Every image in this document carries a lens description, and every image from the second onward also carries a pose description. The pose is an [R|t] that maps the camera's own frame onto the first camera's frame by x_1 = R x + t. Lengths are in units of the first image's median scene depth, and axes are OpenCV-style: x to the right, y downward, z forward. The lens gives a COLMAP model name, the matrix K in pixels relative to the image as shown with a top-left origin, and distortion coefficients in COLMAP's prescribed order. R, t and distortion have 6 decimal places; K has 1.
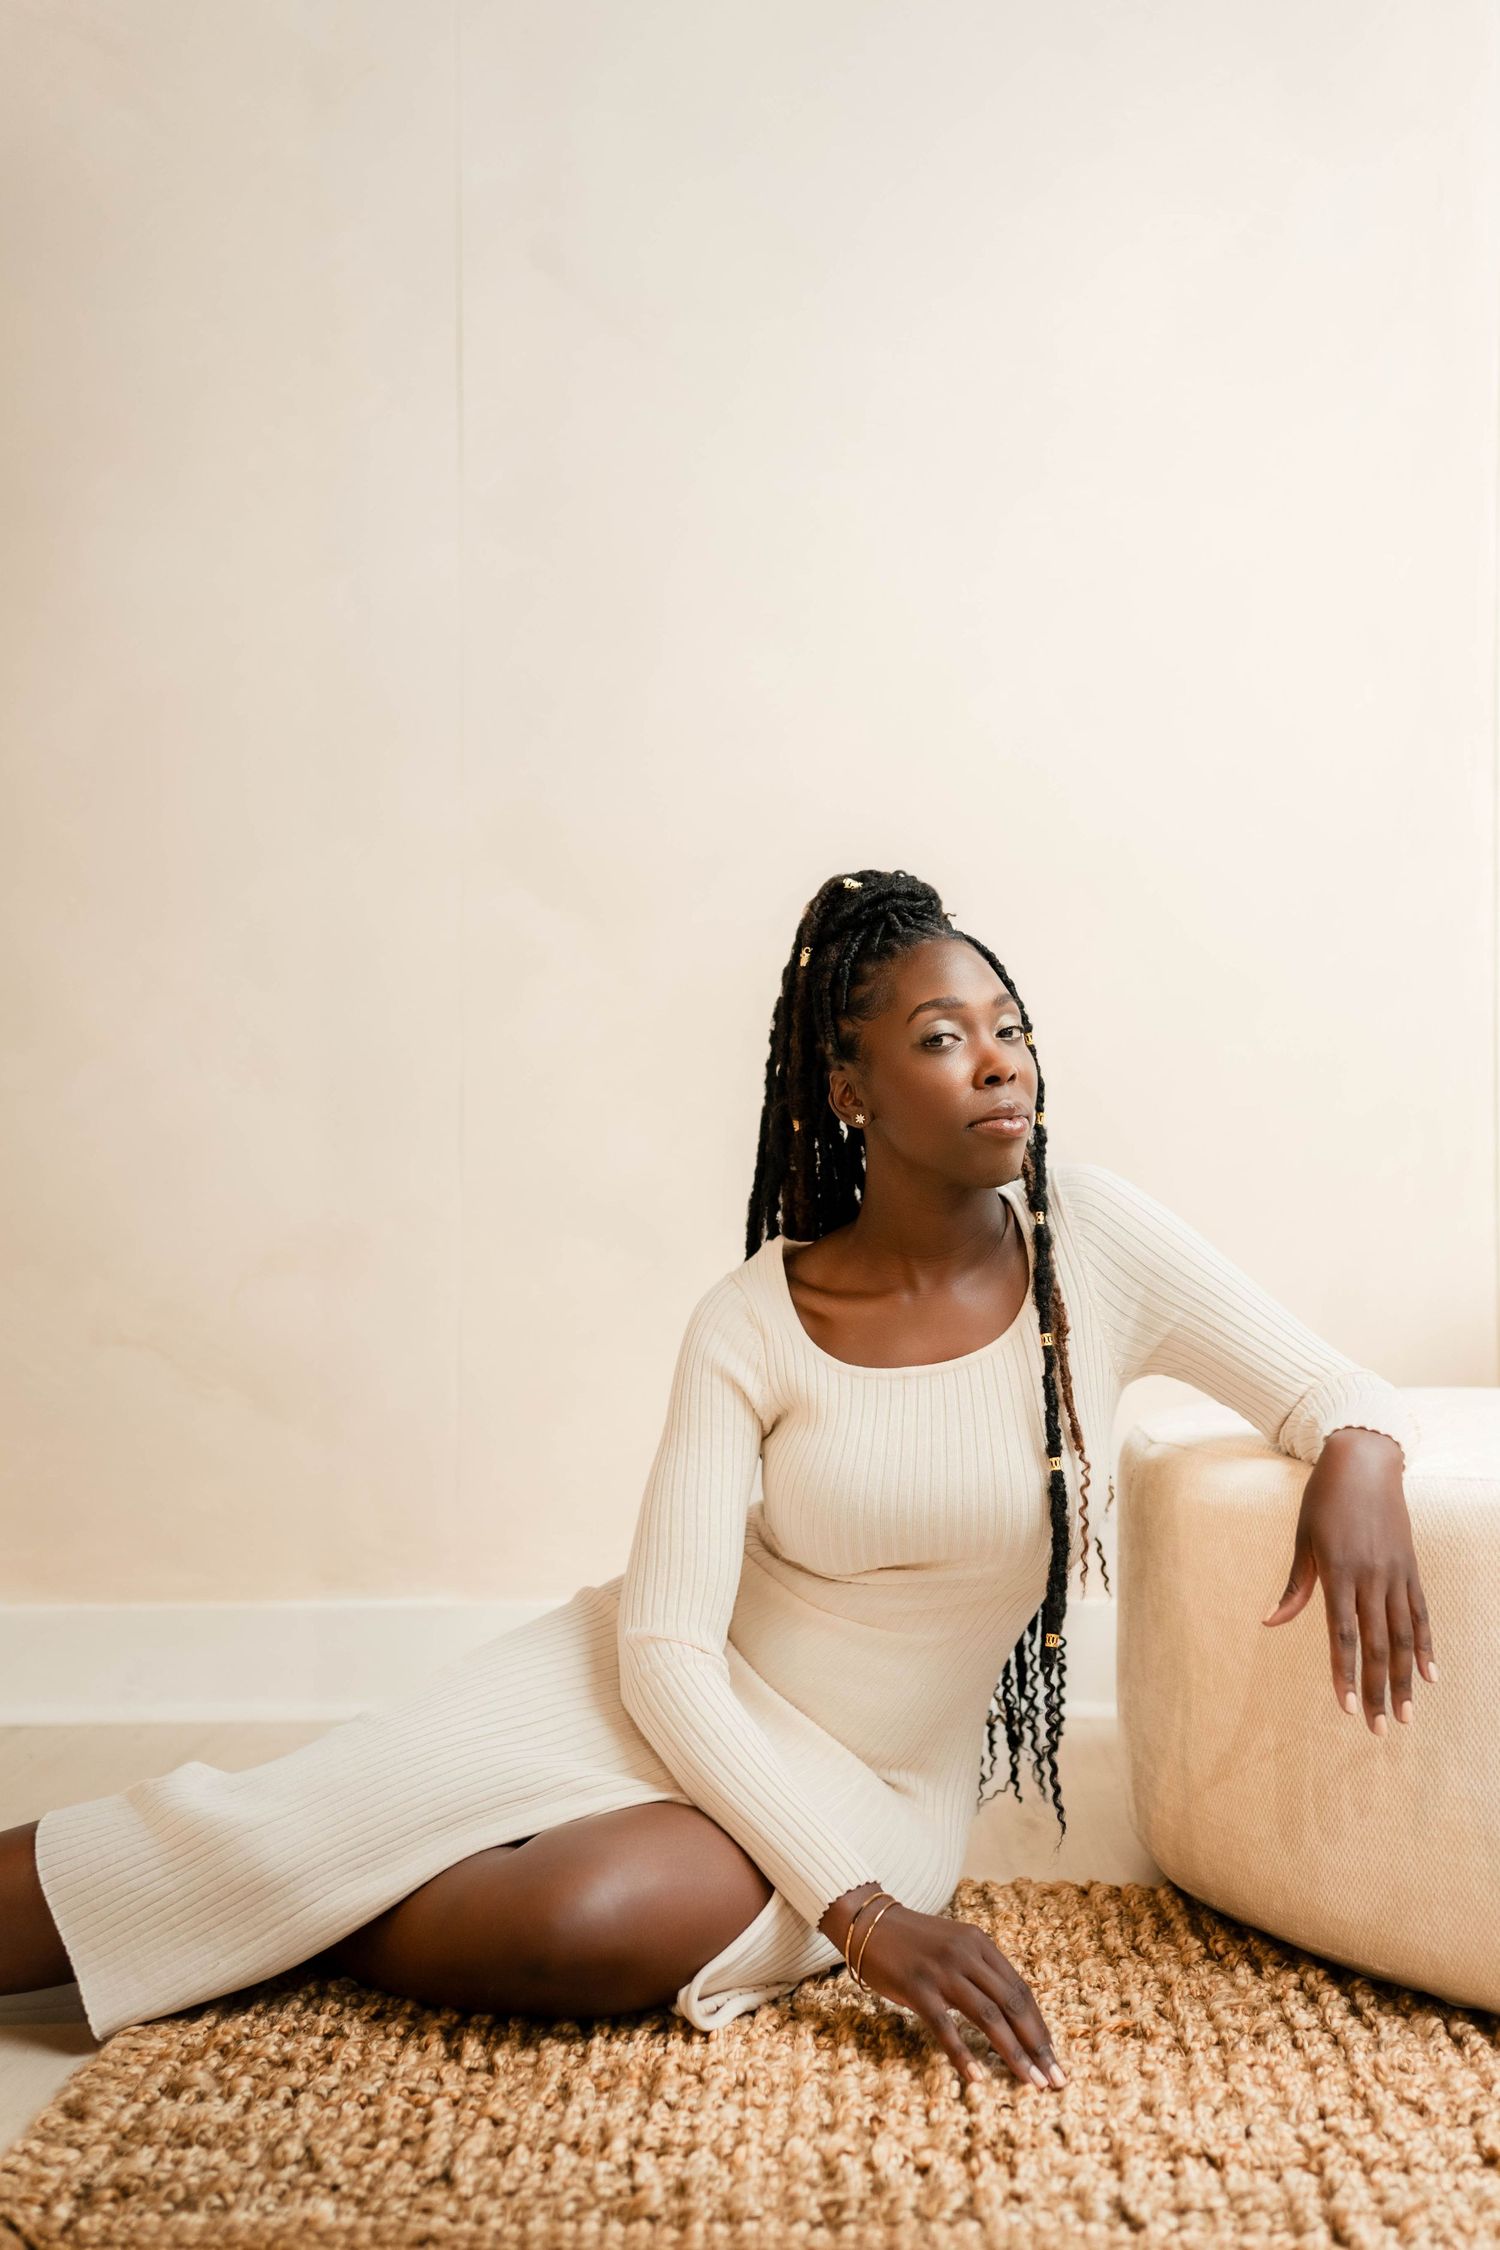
lens RADIAL K [[2309.4, 0, 811.9], [0, 2309.4, 1113.5], [0, 0, 1]] dist [0.150381, -0.064517]
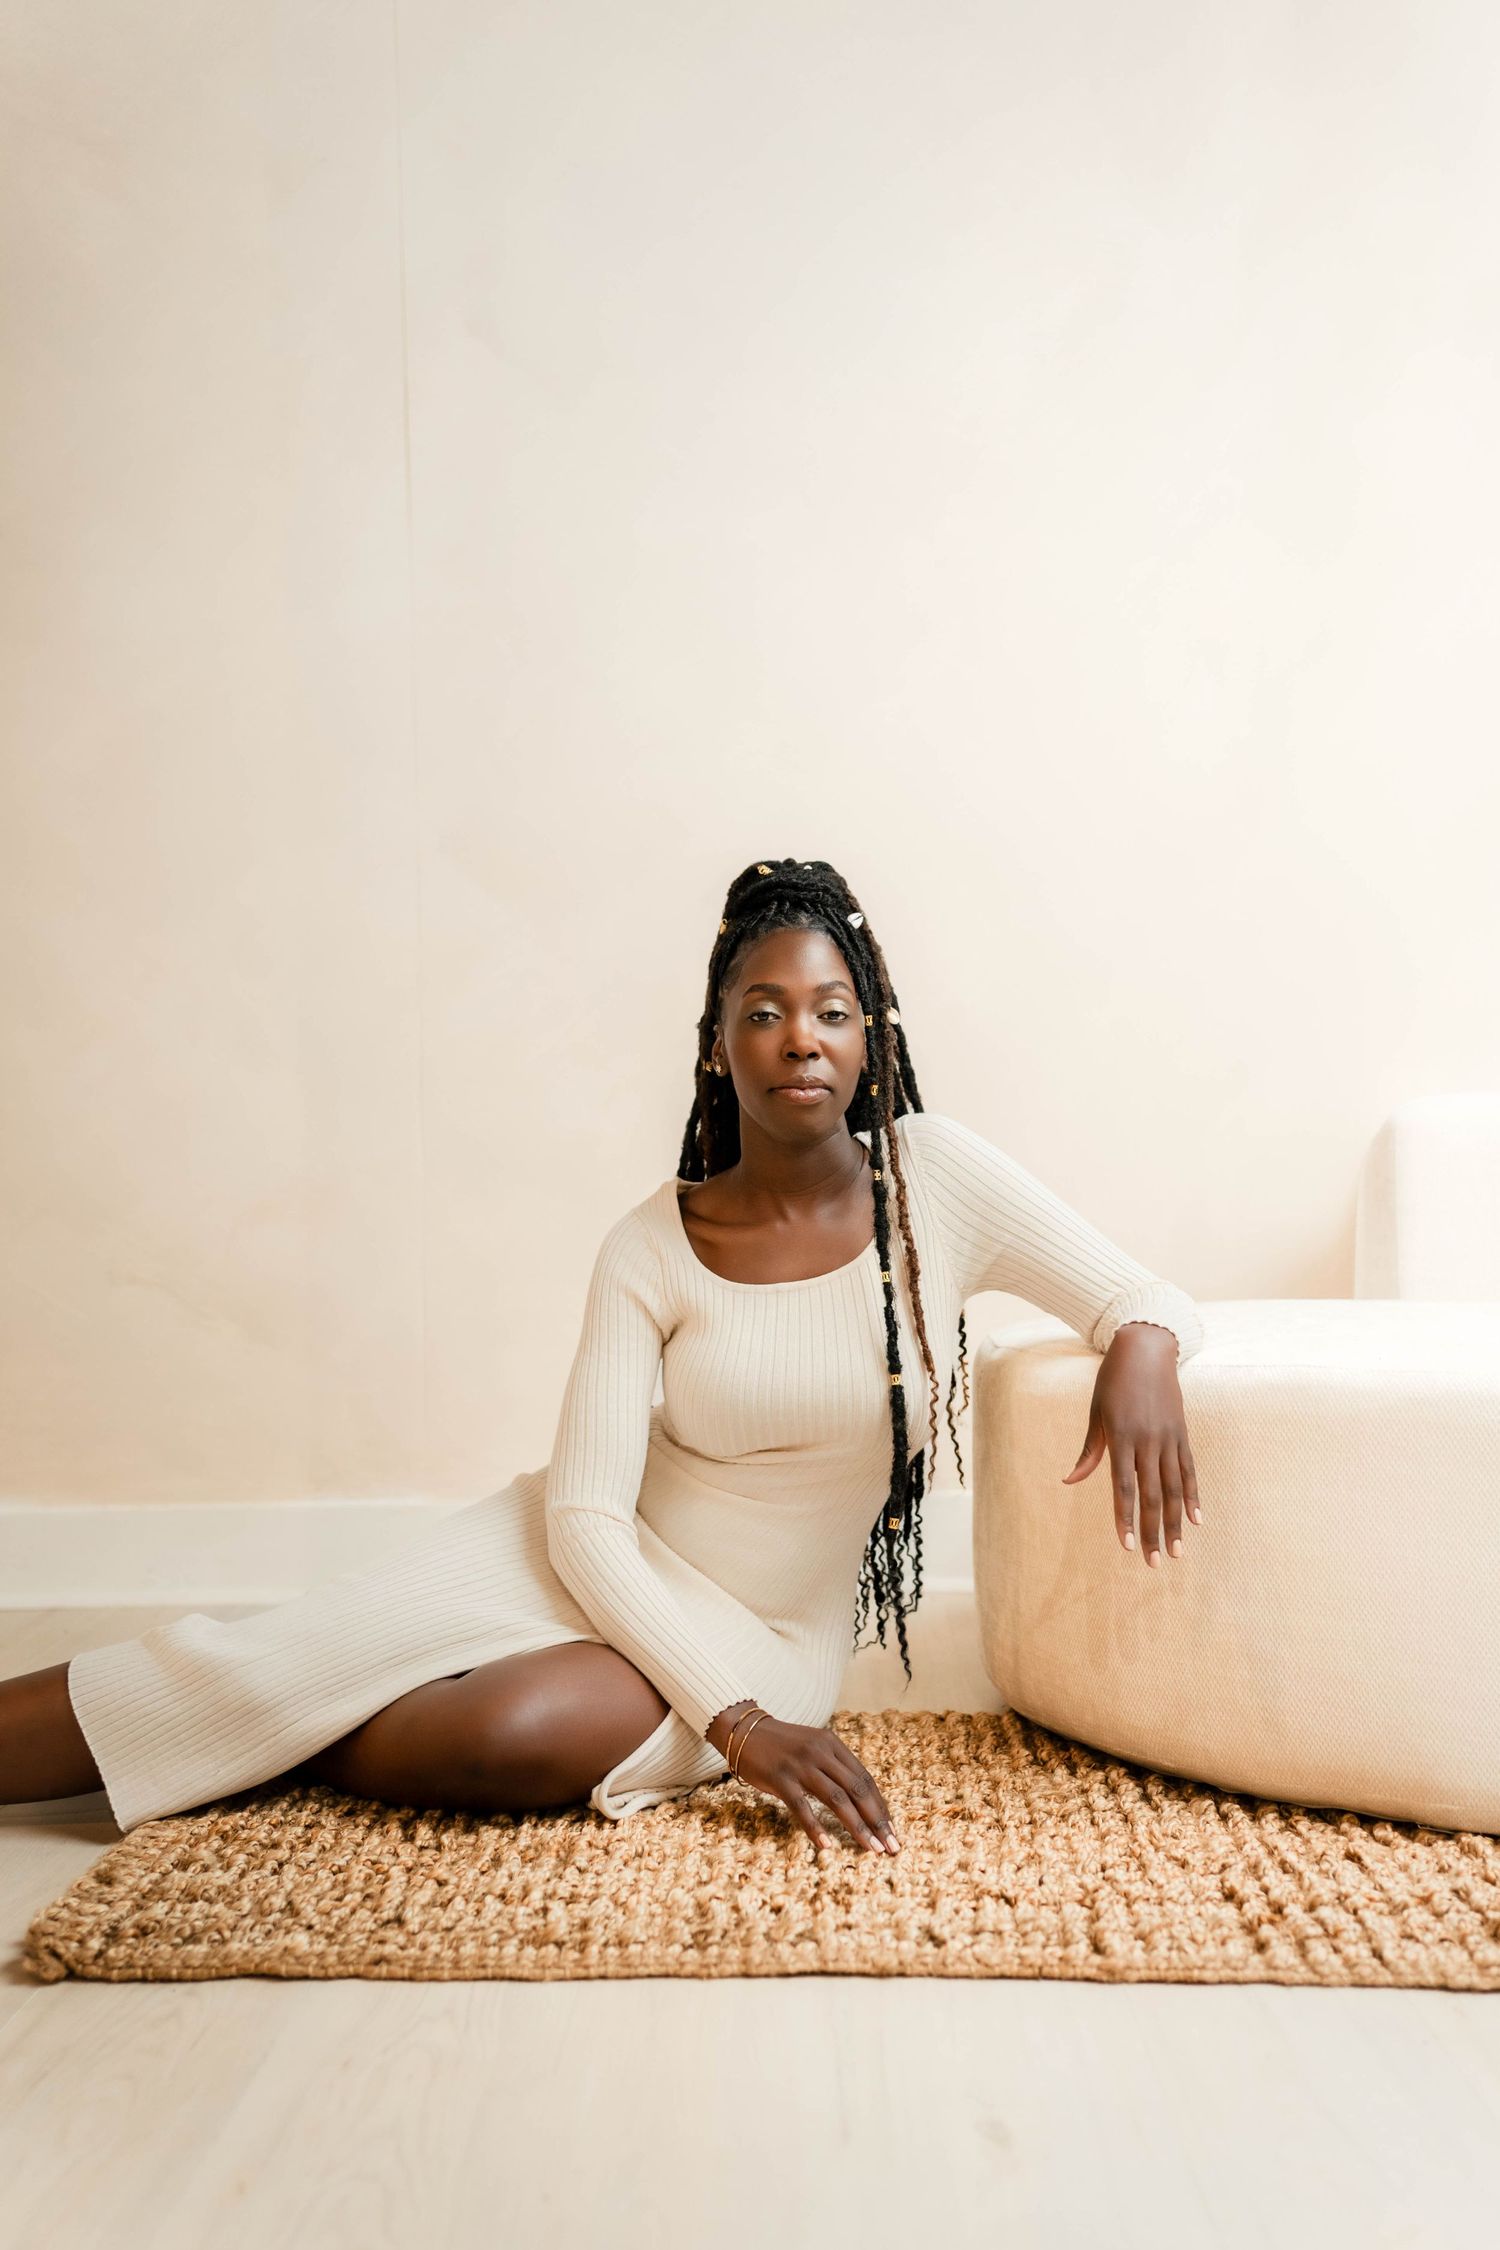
lens RADIAL K [[2133.0, 0, 750.0], [0, 2133.0, 1125.0], [0, 0, 1]] dist [0.109402, 0.016136]
pose [[0.999826, -0.014963, -0.011141, 0.046365], [0.015195, 0.999663, 0.021030, 0.004473], [0.010823, -0.021195, 0.999717, -0.124258]]
